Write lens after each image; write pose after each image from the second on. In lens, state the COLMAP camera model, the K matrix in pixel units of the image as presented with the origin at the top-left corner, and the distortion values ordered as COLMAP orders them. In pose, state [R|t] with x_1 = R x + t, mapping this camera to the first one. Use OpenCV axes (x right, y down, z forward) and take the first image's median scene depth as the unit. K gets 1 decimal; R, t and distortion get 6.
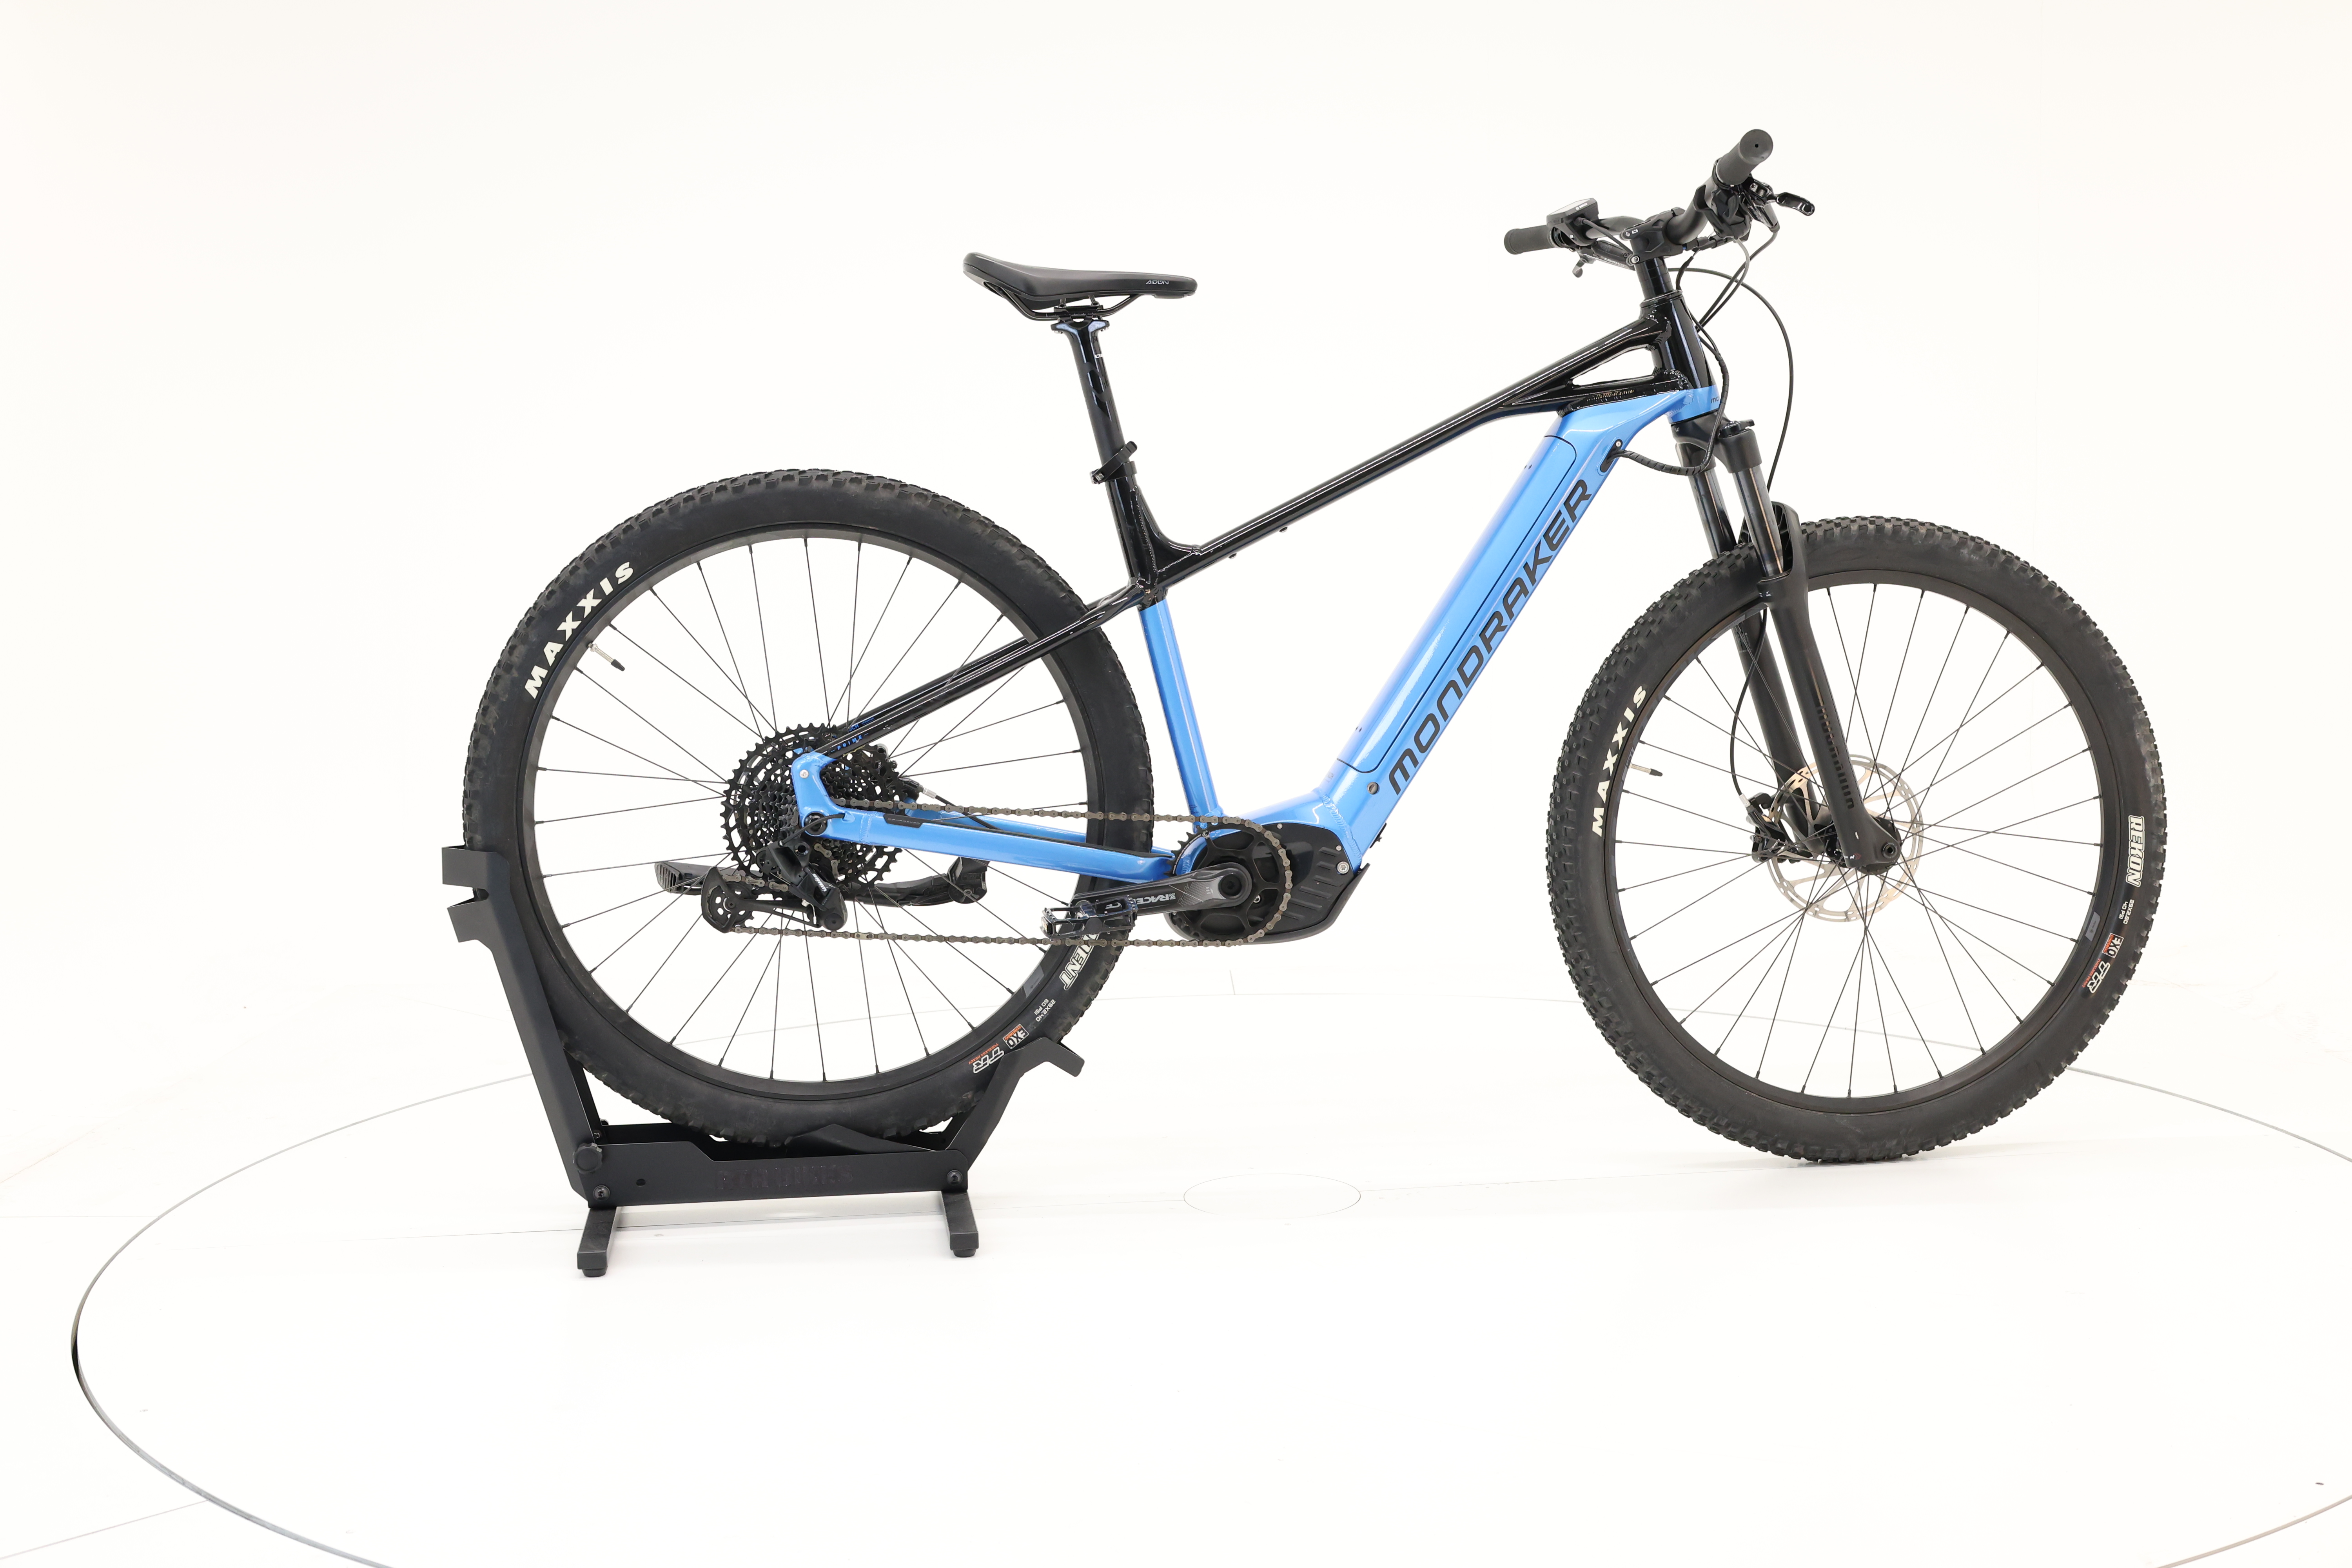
lens RADIAL K [[2641.4, 0, 1171.6], [0, 2641.4, 517.3], [0, 0, 1]] dist [-0.020943, 0.006608]
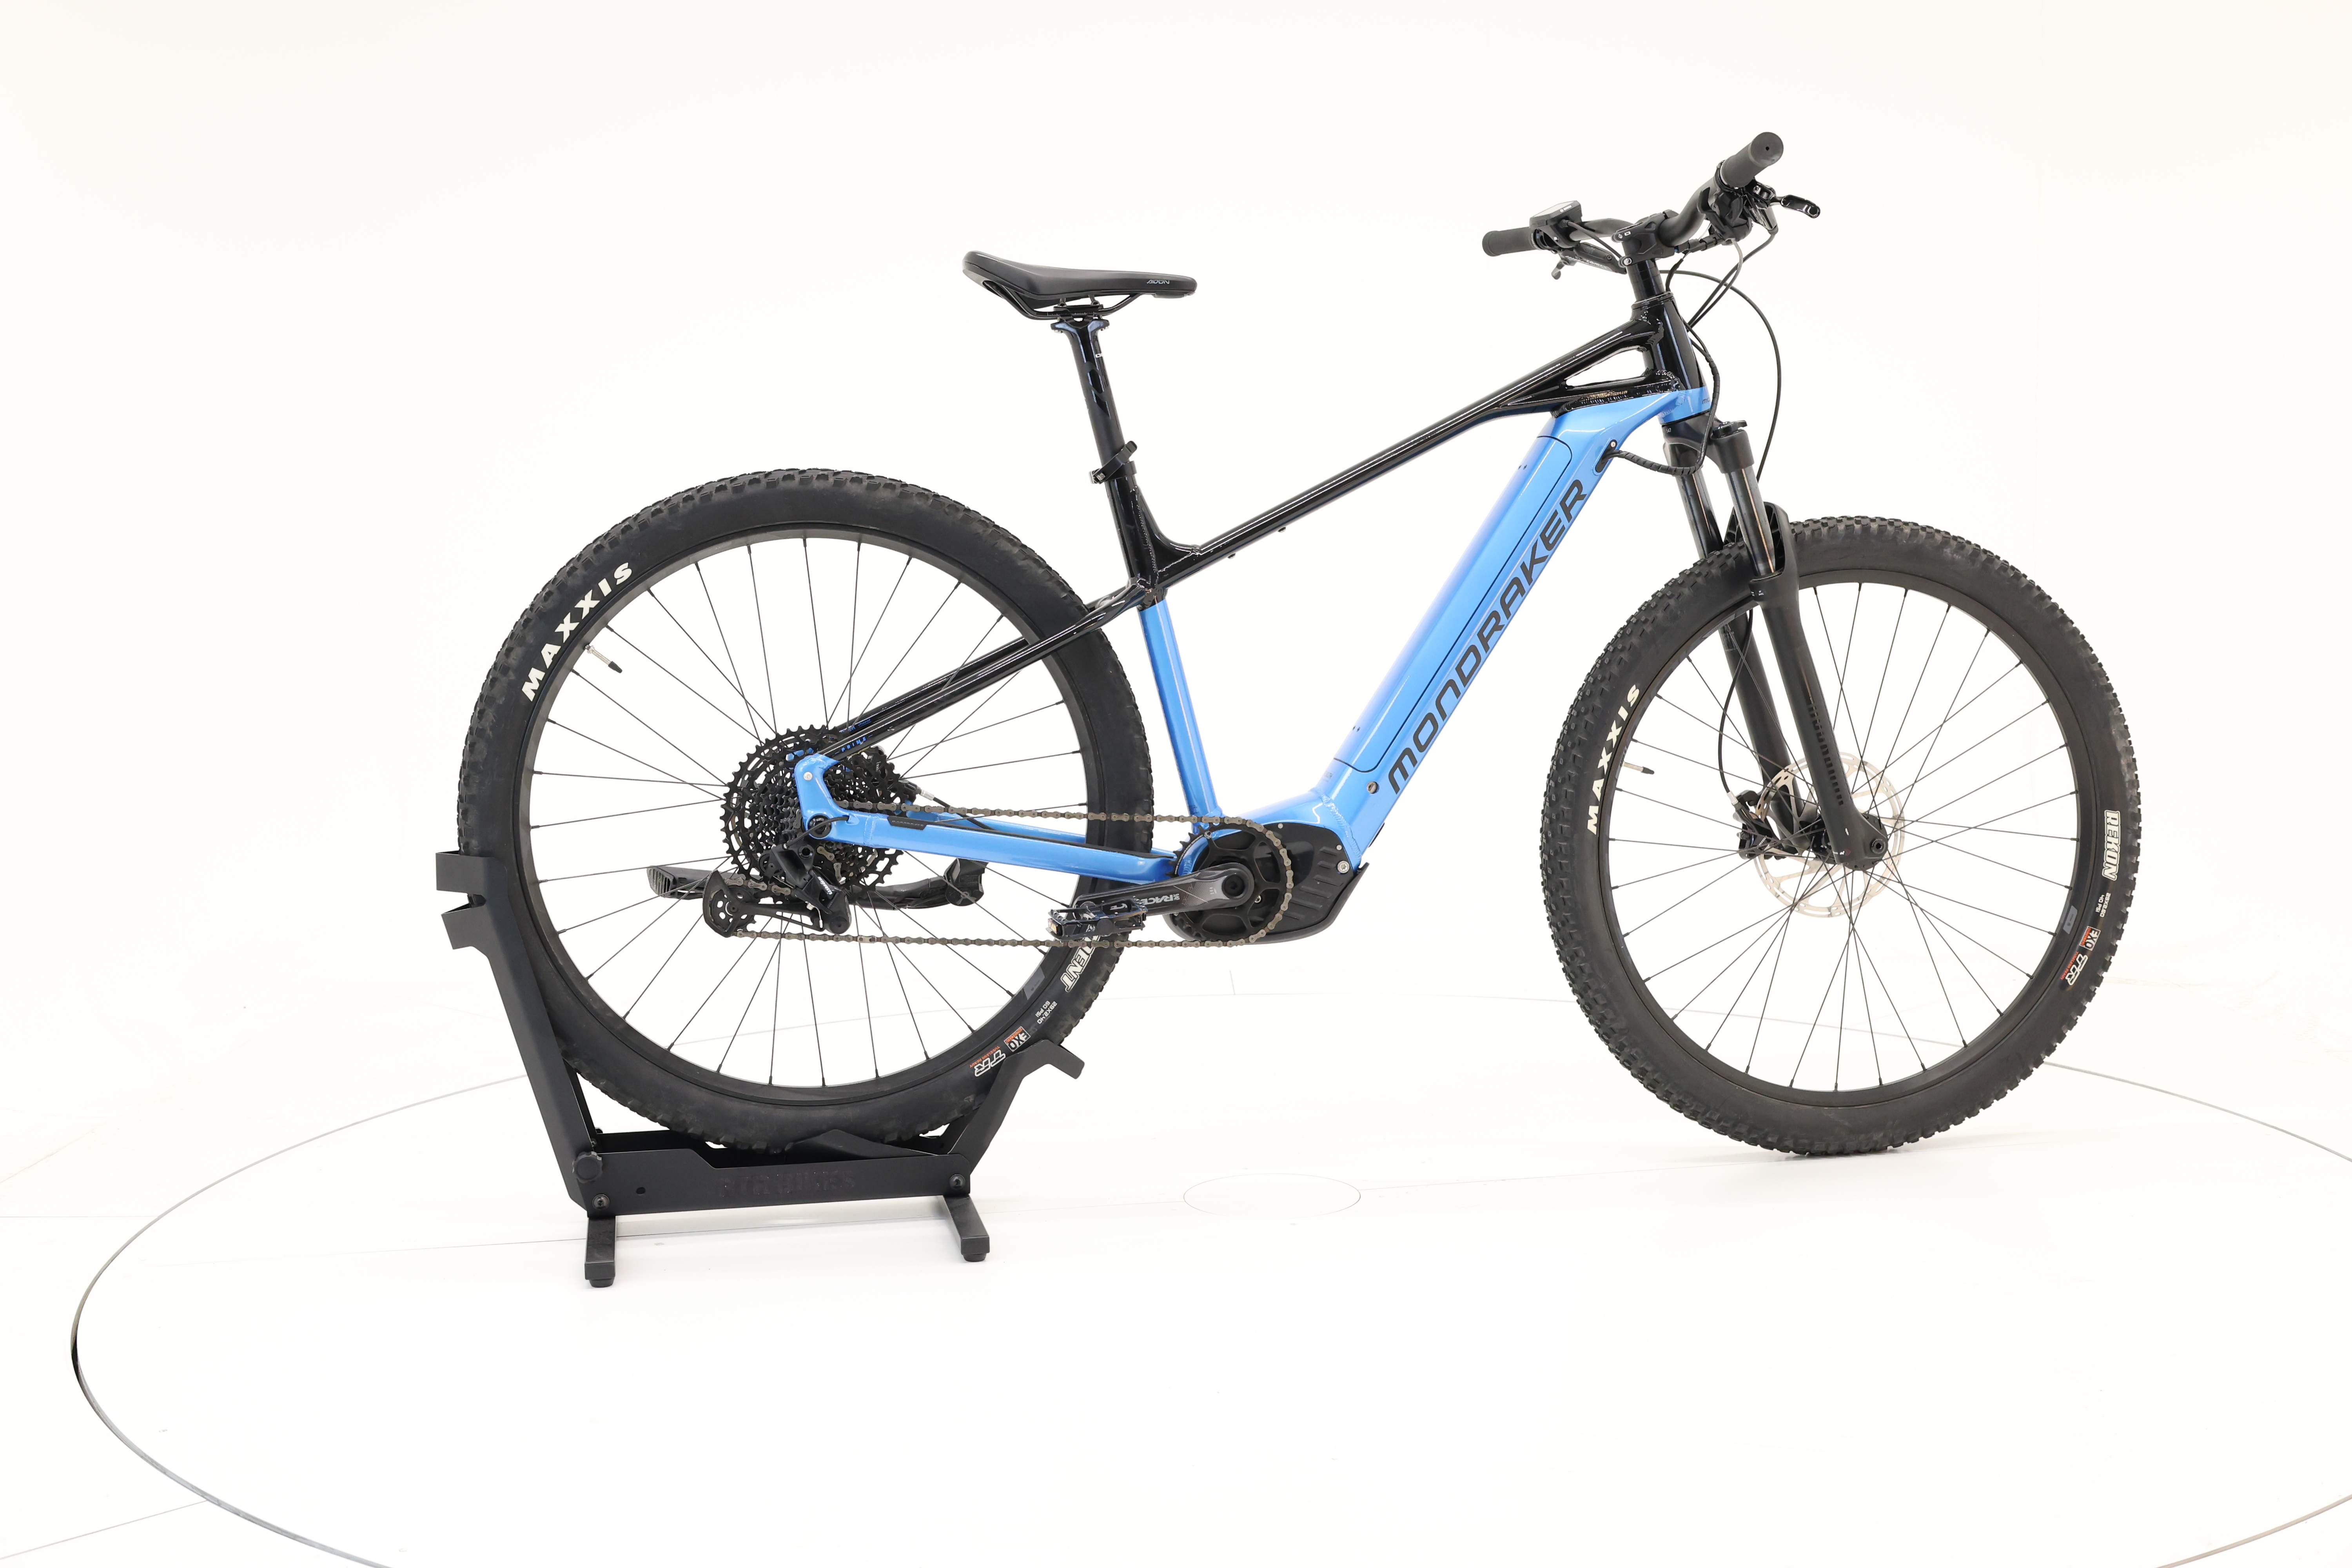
lens RADIAL K [[2641.4, 0, 1171.6], [0, 2641.4, 517.3], [0, 0, 1]] dist [-0.020943, 0.006608]
pose [[0.998617, -0.000306, 0.052564, -0.052765], [0.000390, 0.999999, -0.001578, 0.001595], [-0.052564, 0.001597, 0.998616, 0.003161]]
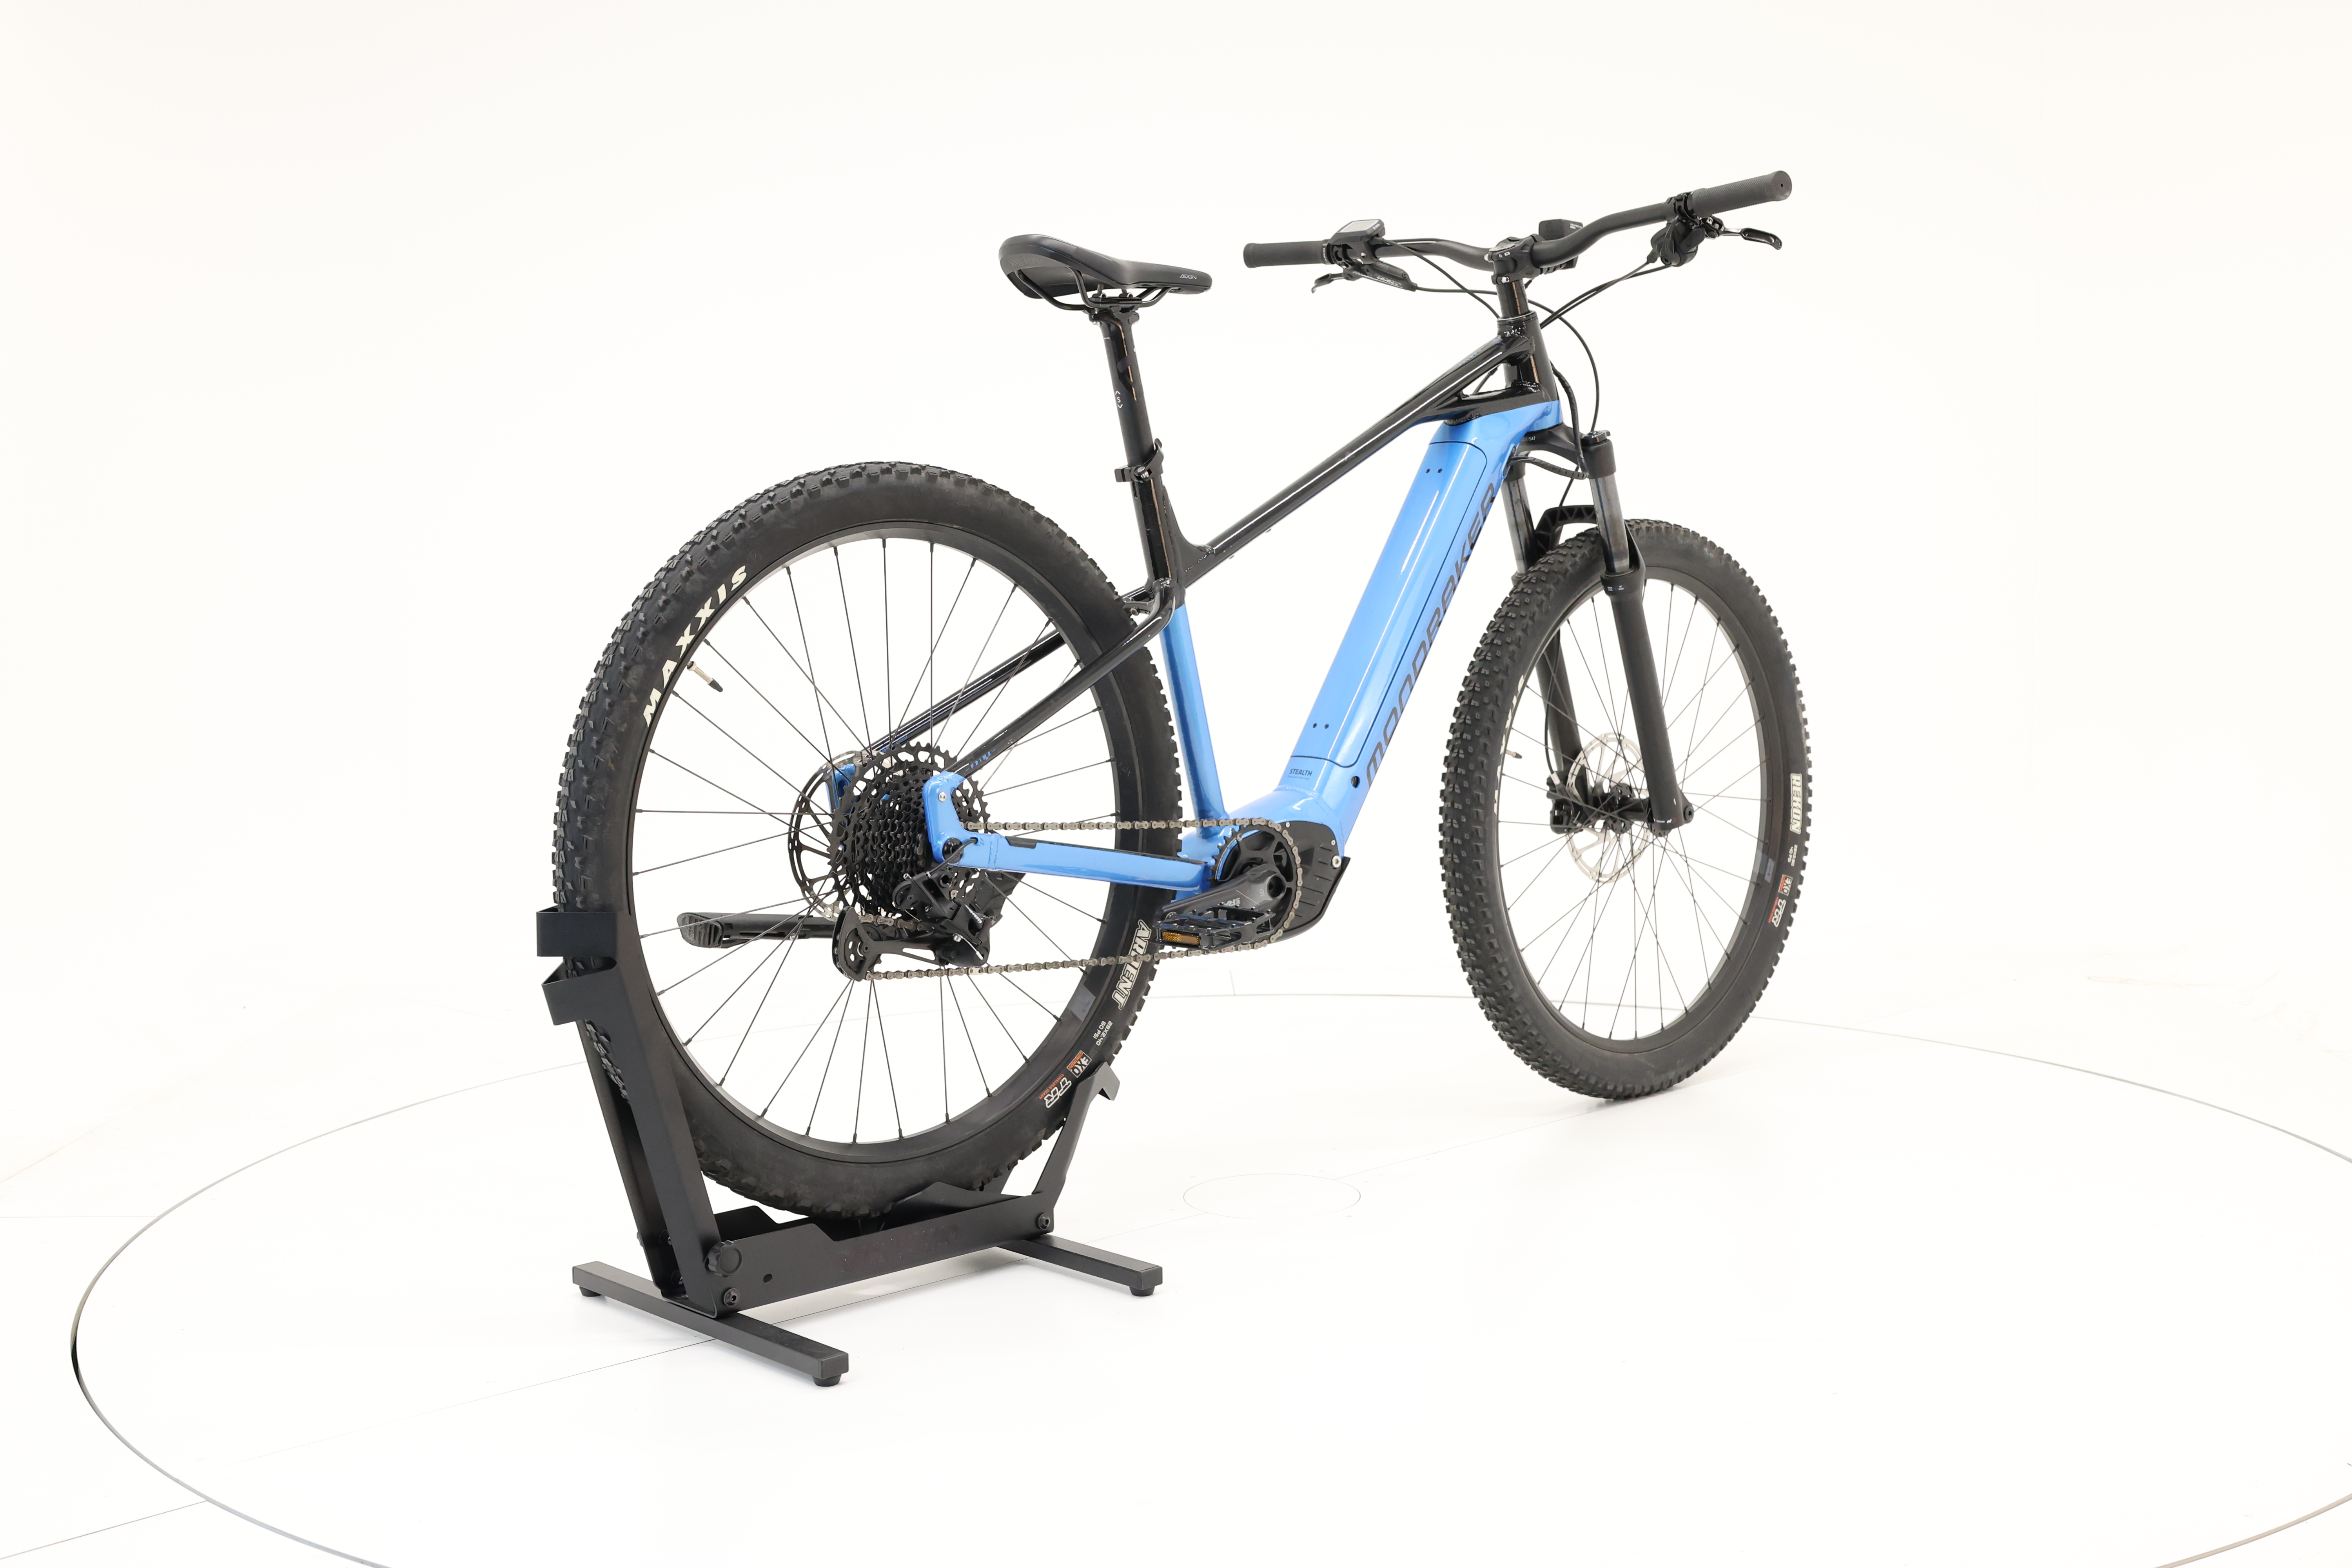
lens RADIAL K [[2641.4, 0, 1171.6], [0, 2641.4, 517.3], [0, 0, 1]] dist [-0.020943, 0.006608]
pose [[0.819286, 0.002940, 0.573378, -0.571574], [0.004916, 0.999914, -0.012151, 0.012051], [-0.573364, 0.012774, 0.819201, 0.201078]]
